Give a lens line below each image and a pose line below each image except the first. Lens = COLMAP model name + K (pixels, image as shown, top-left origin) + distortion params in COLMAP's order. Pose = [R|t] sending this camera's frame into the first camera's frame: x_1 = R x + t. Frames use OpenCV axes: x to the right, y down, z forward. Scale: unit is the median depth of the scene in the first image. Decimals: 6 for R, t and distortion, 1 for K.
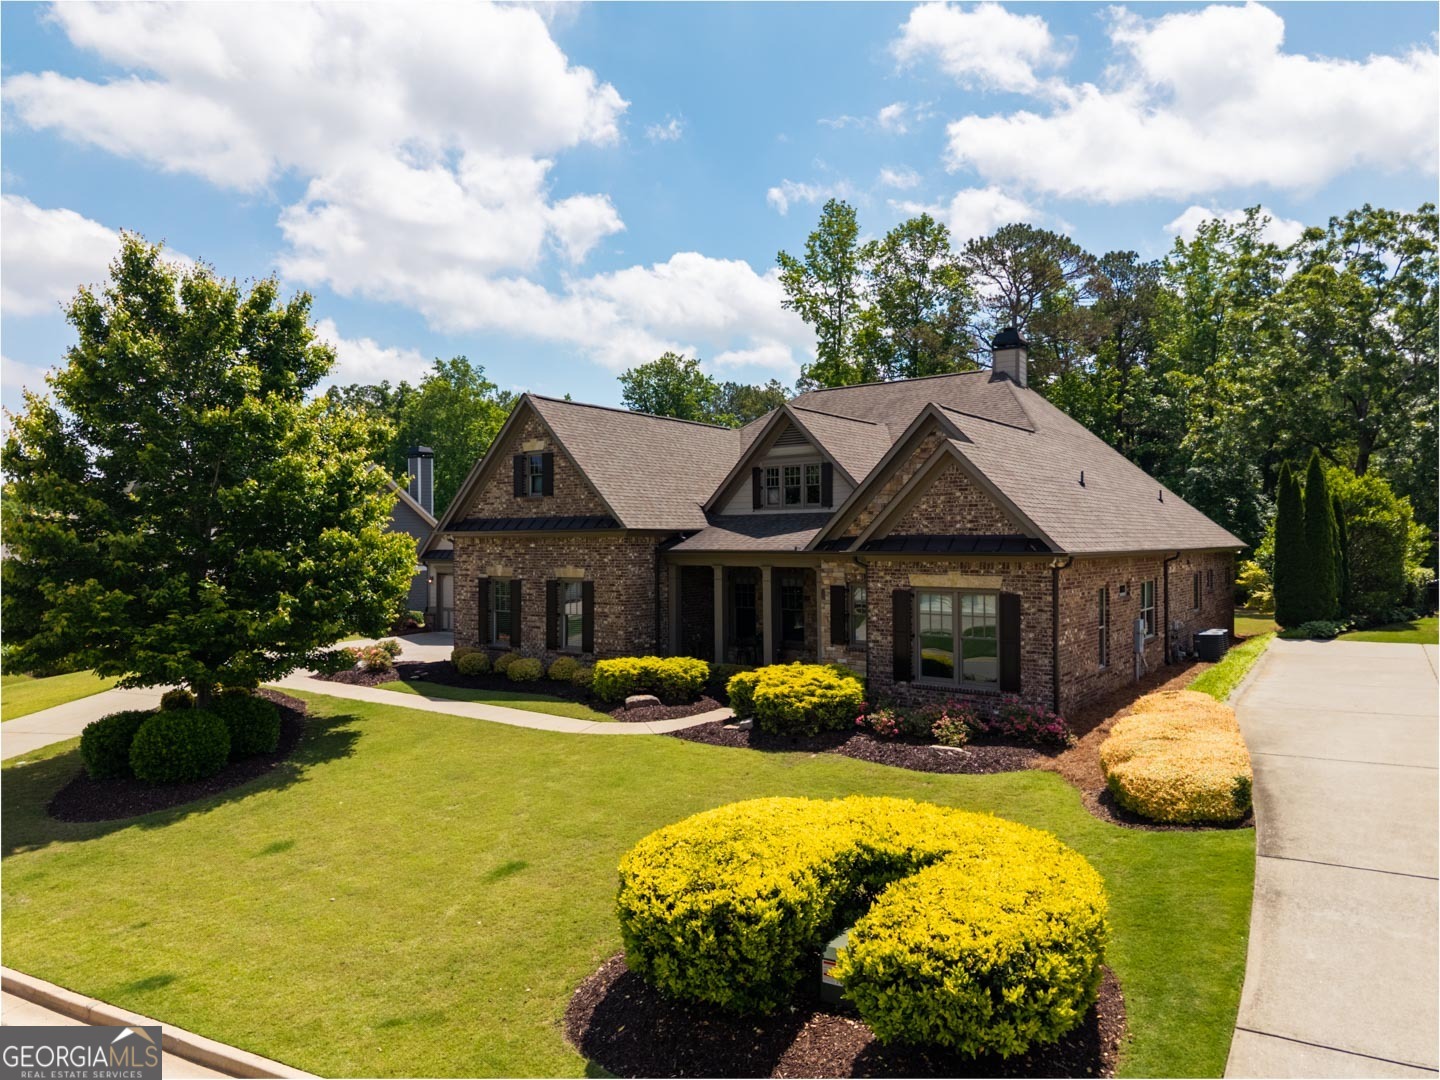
lens RADIAL K [[962.8, 0, 725.1], [0, 962.8, 542.8], [0, 0, 1]] dist [0.010824, 0.002427]
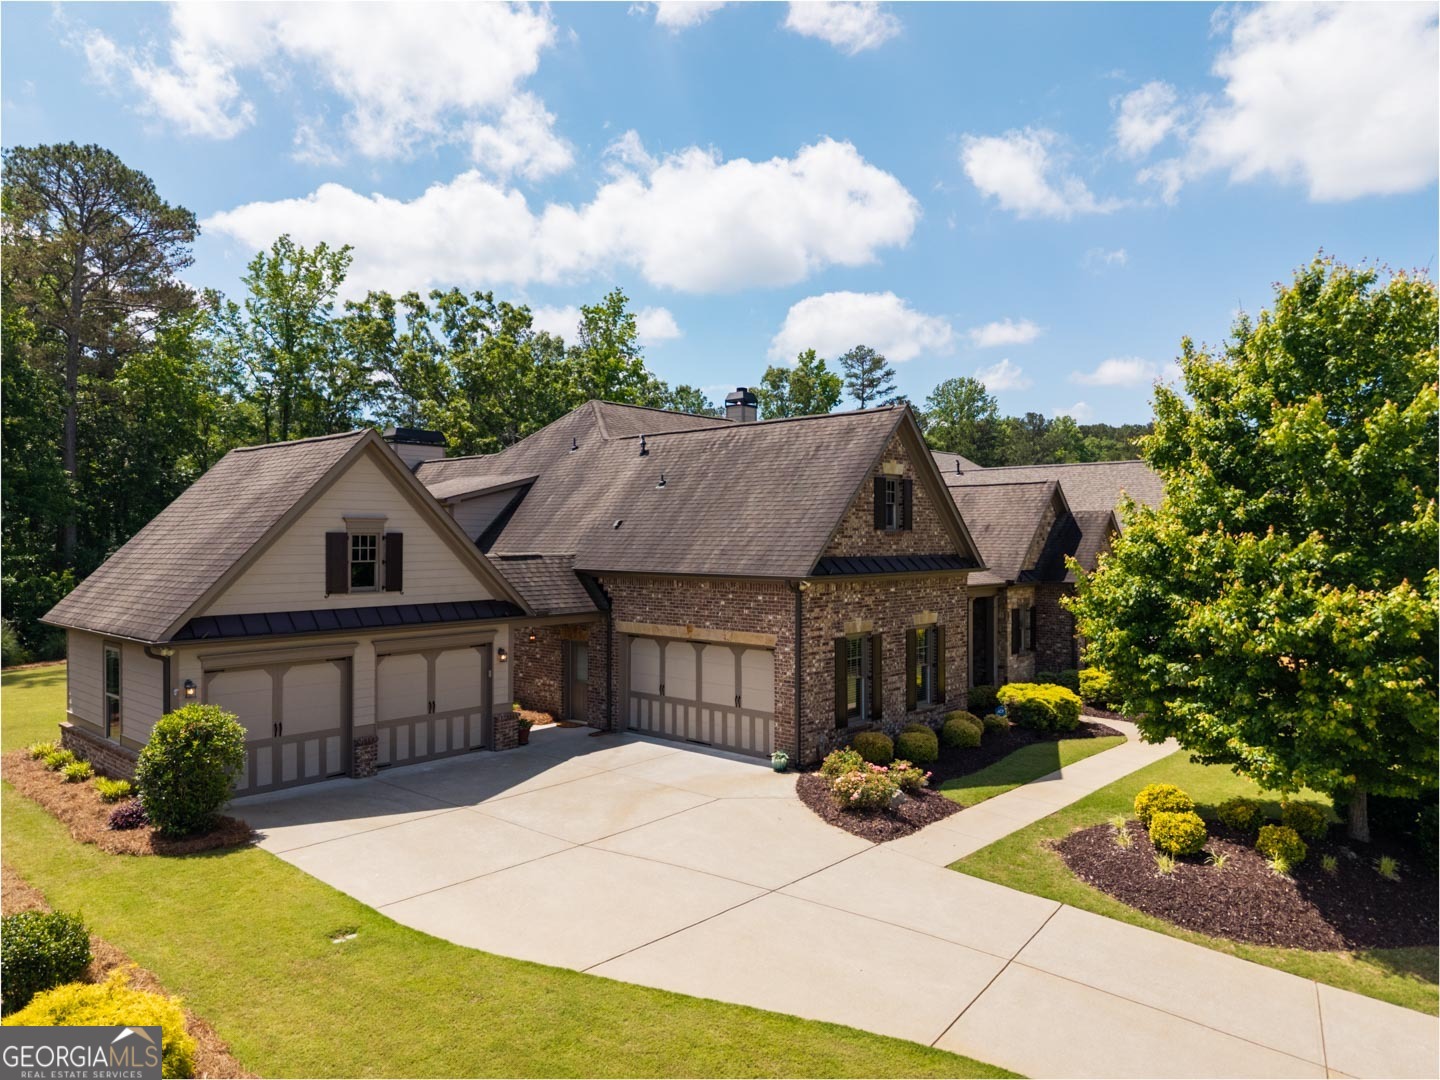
lens RADIAL K [[959.0, 0, 692.2], [0, 959.0, 538.8], [0, 0, 1]] dist [0.005981, 0.000972]
pose [[0.130929, 0.004054, 0.991383, -1.101569], [-0.002087, 0.999991, -0.003813, -0.039645], [-0.991390, -0.001570, 0.130936, 1.134974]]
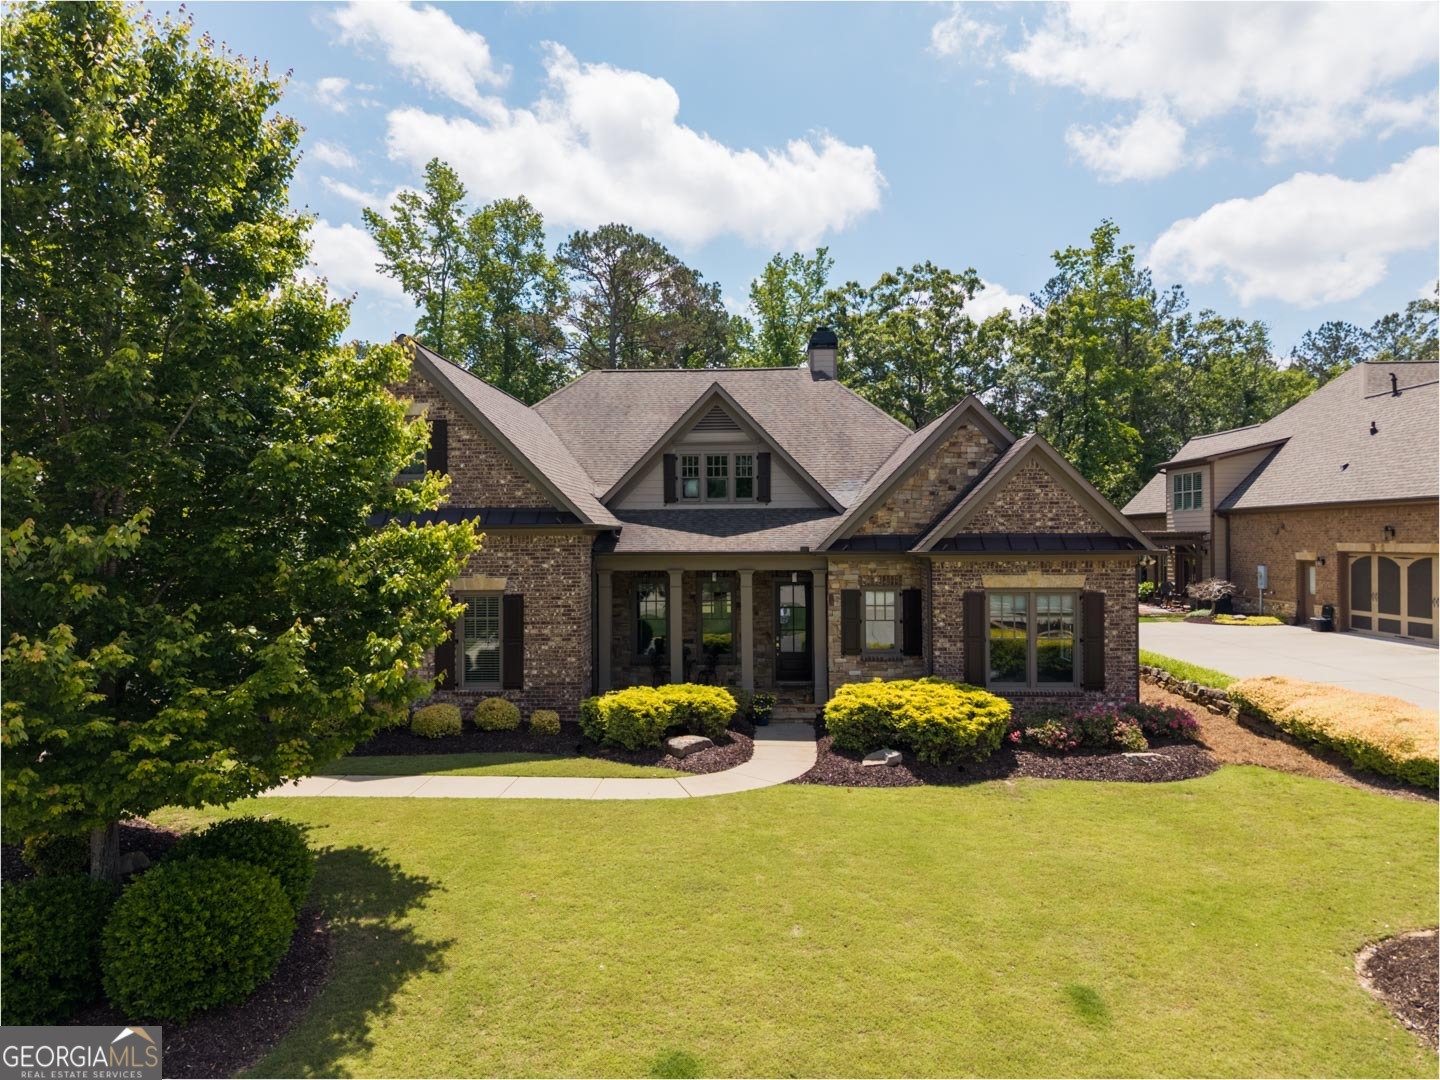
lens RADIAL K [[962.8, 0, 725.1], [0, 962.8, 542.8], [0, 0, 1]] dist [0.010824, 0.002427]
pose [[0.829628, -0.002607, 0.558310, -0.432647], [0.003470, 0.999994, -0.000487, 0.000665], [-0.558305, 0.002341, 0.829632, 0.287856]]
